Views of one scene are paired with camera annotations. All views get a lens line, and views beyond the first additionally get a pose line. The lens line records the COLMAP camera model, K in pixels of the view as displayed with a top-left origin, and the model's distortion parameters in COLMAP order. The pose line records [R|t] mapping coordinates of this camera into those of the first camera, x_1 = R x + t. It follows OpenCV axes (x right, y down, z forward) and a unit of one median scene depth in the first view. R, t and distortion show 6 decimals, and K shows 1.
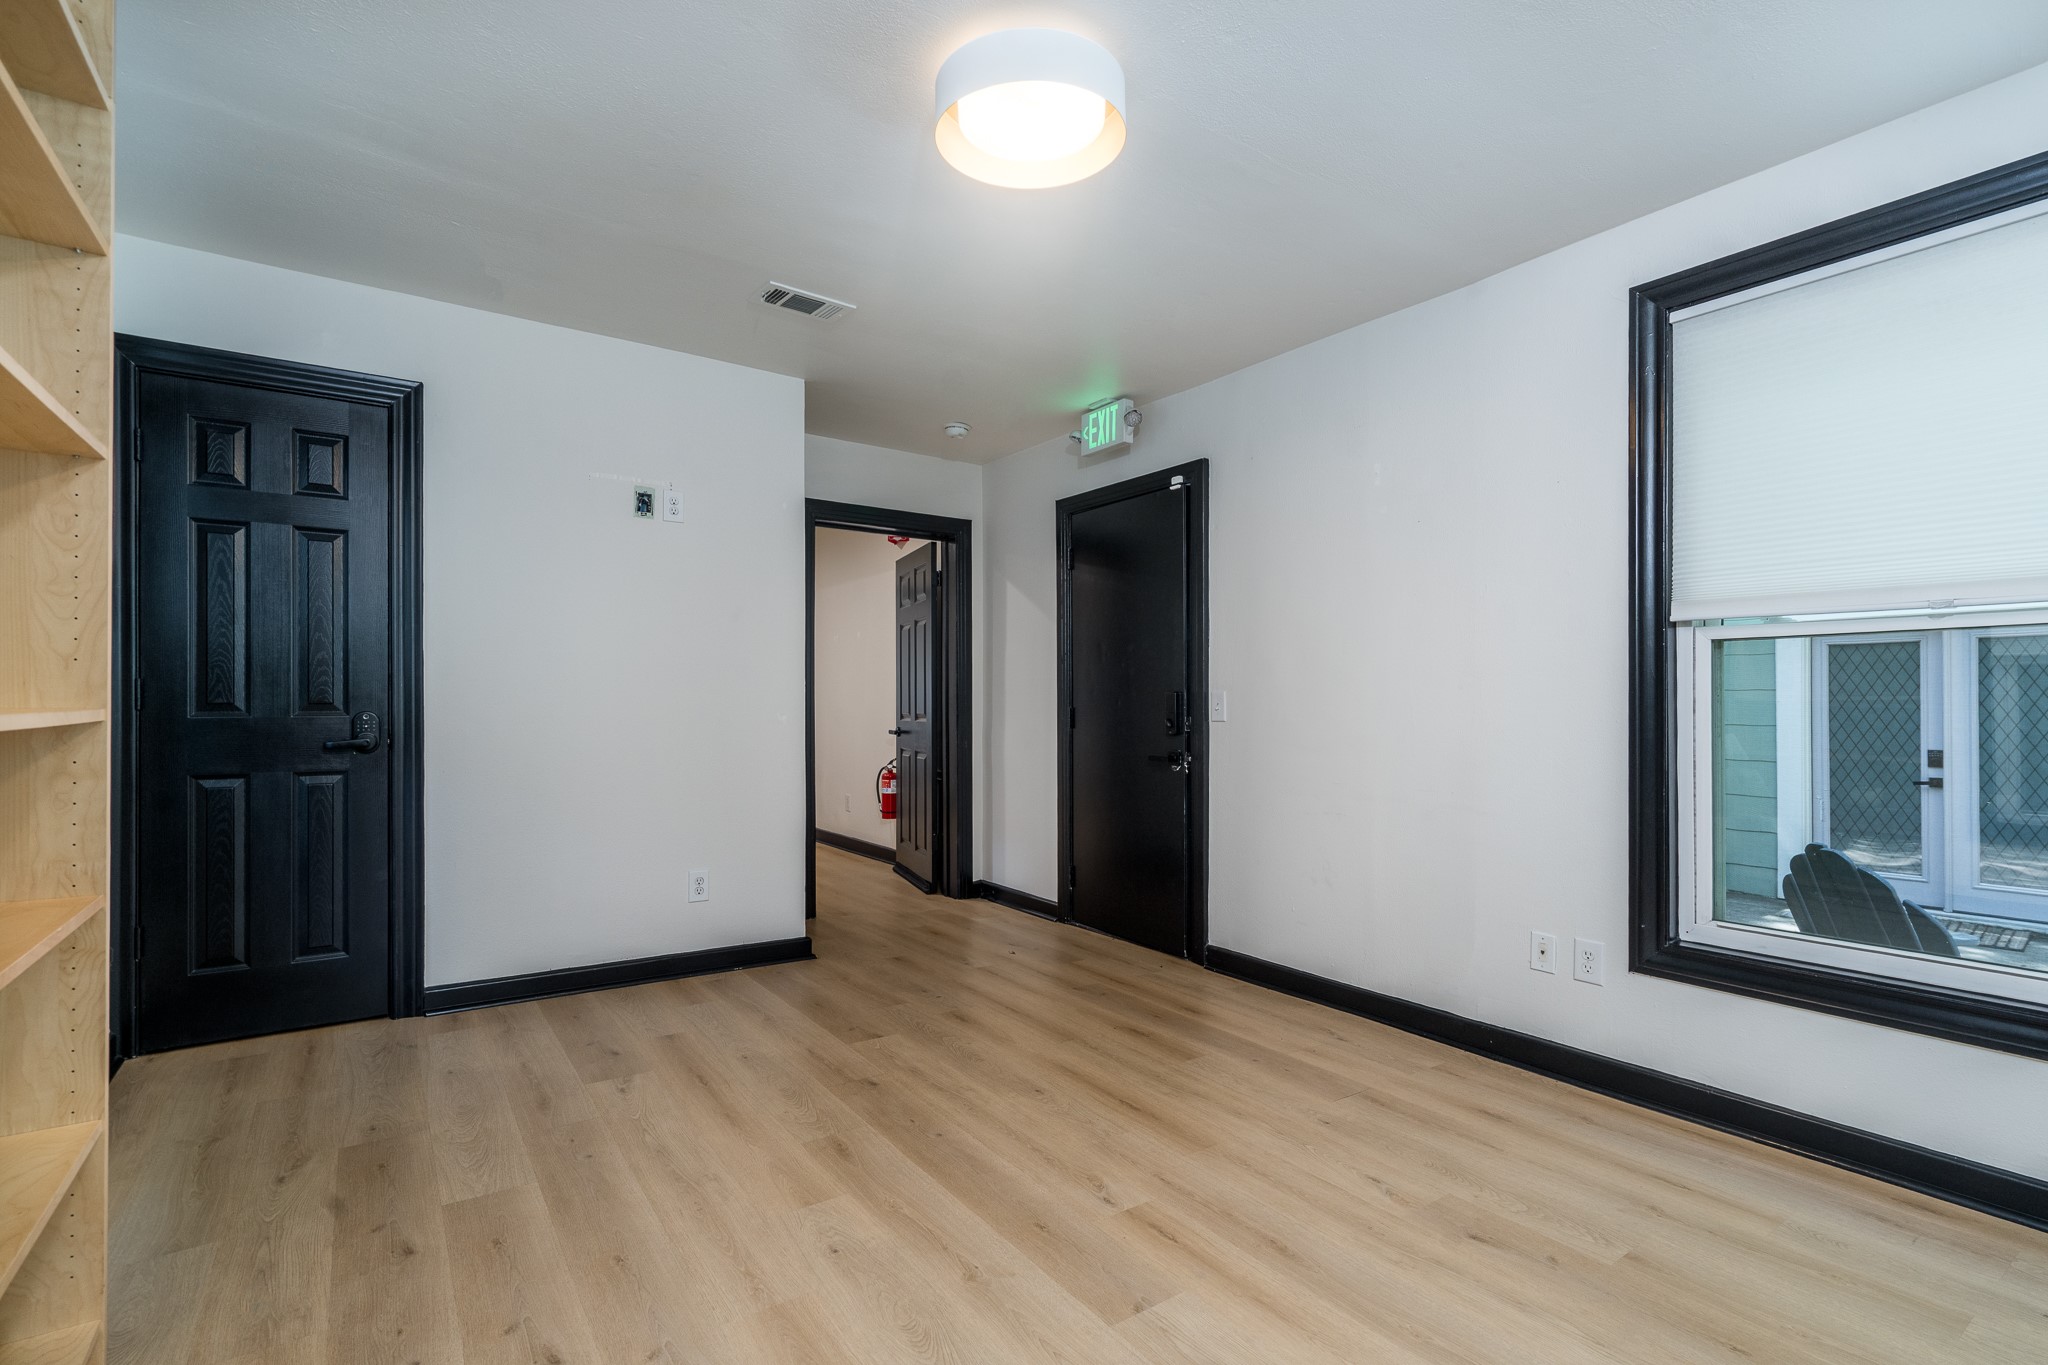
lens RADIAL K [[941.7, 0, 1039.6], [0, 941.7, 700.3], [0, 0, 1]] dist [0.000637, 0.000411]
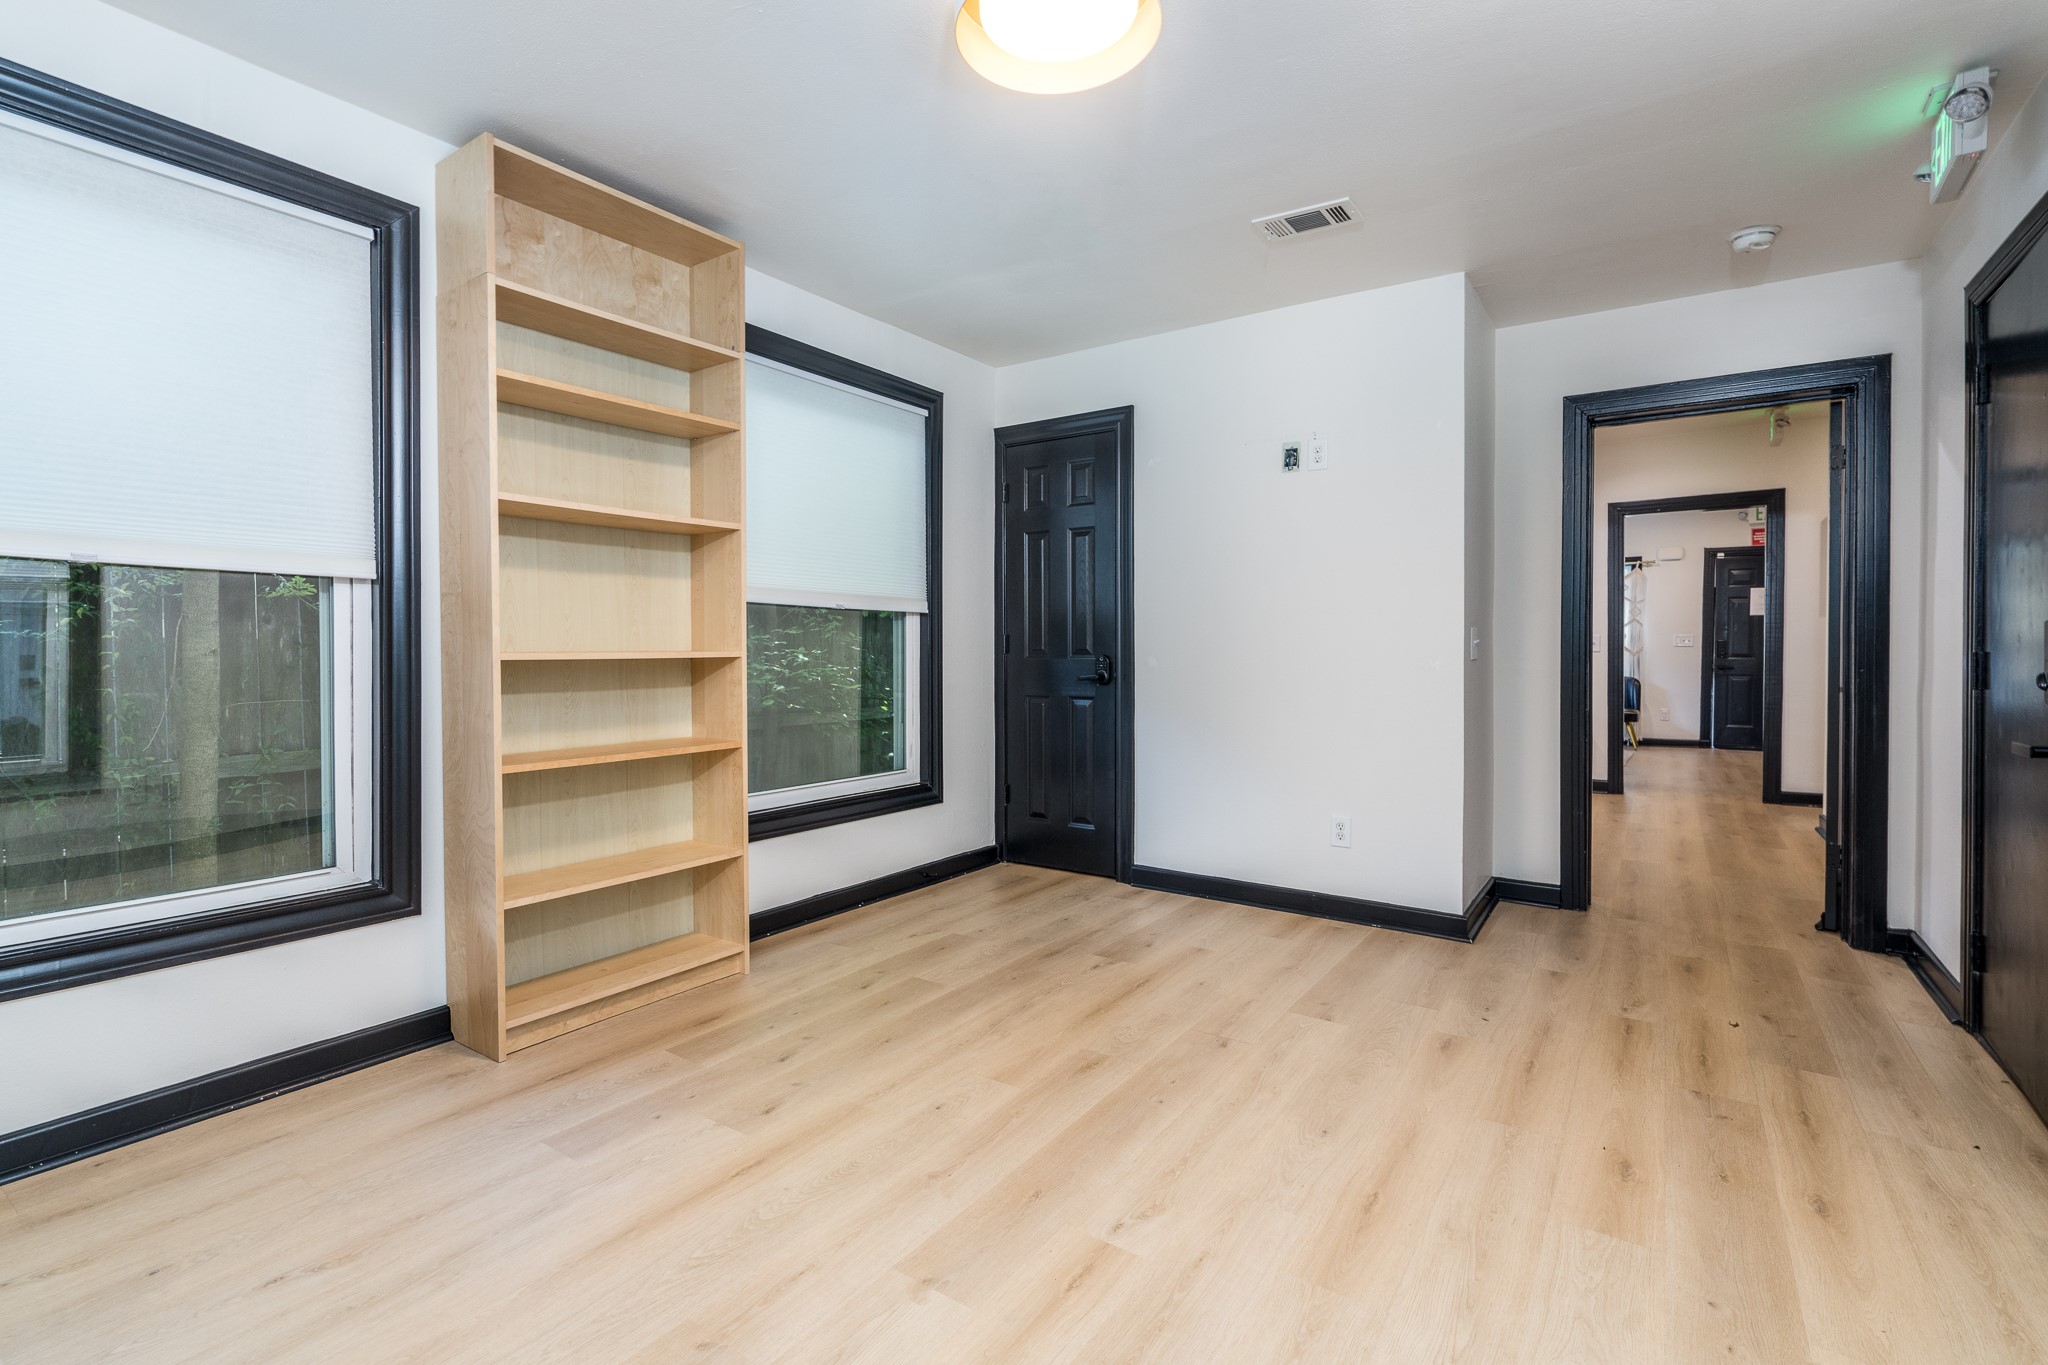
lens RADIAL K [[942.0, 0, 1025.6], [0, 942.0, 669.1], [0, 0, 1]] dist [-0.000308, 0.000359]
pose [[0.344709, 0.014766, -0.938594, 0.608191], [0.005923, 0.999822, 0.017905, 0.007510], [0.938691, -0.011731, 0.344560, 0.460043]]
